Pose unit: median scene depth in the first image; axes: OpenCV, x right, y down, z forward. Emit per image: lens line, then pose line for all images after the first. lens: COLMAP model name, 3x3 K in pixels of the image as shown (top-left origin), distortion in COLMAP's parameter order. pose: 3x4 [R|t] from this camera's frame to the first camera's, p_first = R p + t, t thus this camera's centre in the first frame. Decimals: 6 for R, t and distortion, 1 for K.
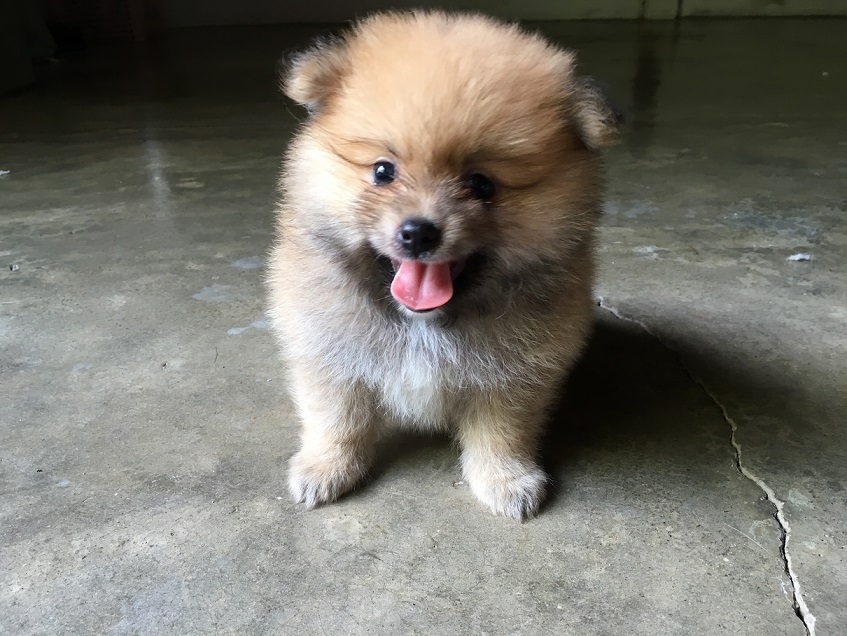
lens RADIAL K [[729.3, 0, 421.4], [0, 729.3, 316.3], [0, 0, 1]] dist [0.087653, -0.145069]
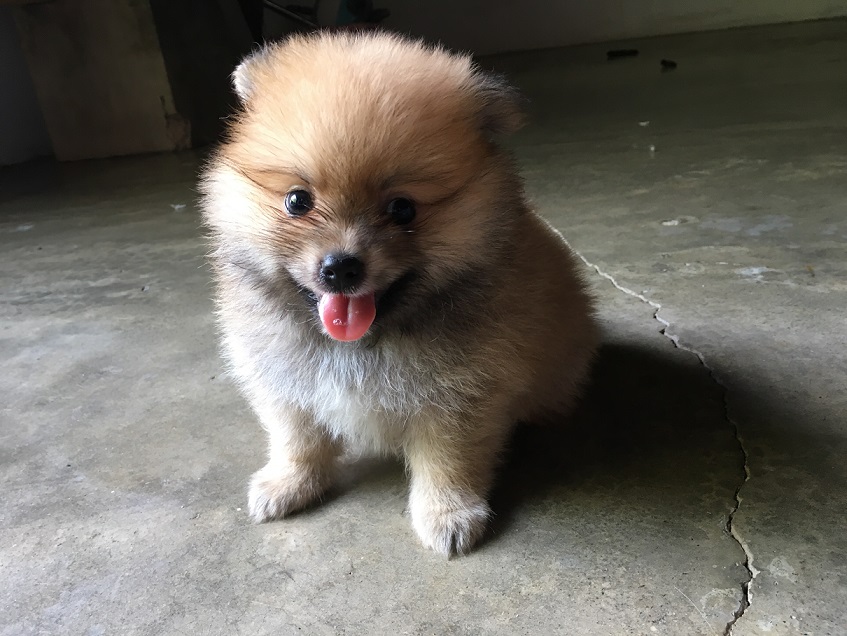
lens RADIAL K [[729.3, 0, 421.4], [0, 729.3, 316.1], [0, 0, 1]] dist [0.087653, -0.145069]
pose [[0.953340, 0.016053, -0.301470, 0.244777], [-0.026013, 0.999239, -0.029051, -0.001356], [0.300775, 0.035537, 0.953033, 0.051659]]
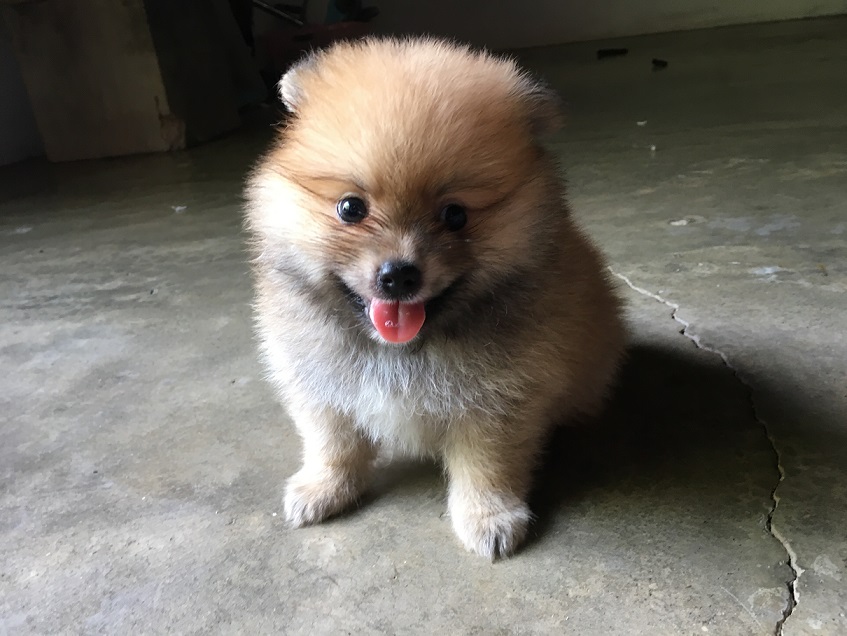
lens RADIAL K [[729.3, 0, 422.3], [0, 729.3, 316.7], [0, 0, 1]] dist [0.087653, -0.145069]
pose [[0.959228, 0.009455, -0.282476, 0.201335], [-0.017726, 0.999485, -0.026736, -0.005121], [0.282078, 0.030653, 0.958902, 0.036881]]
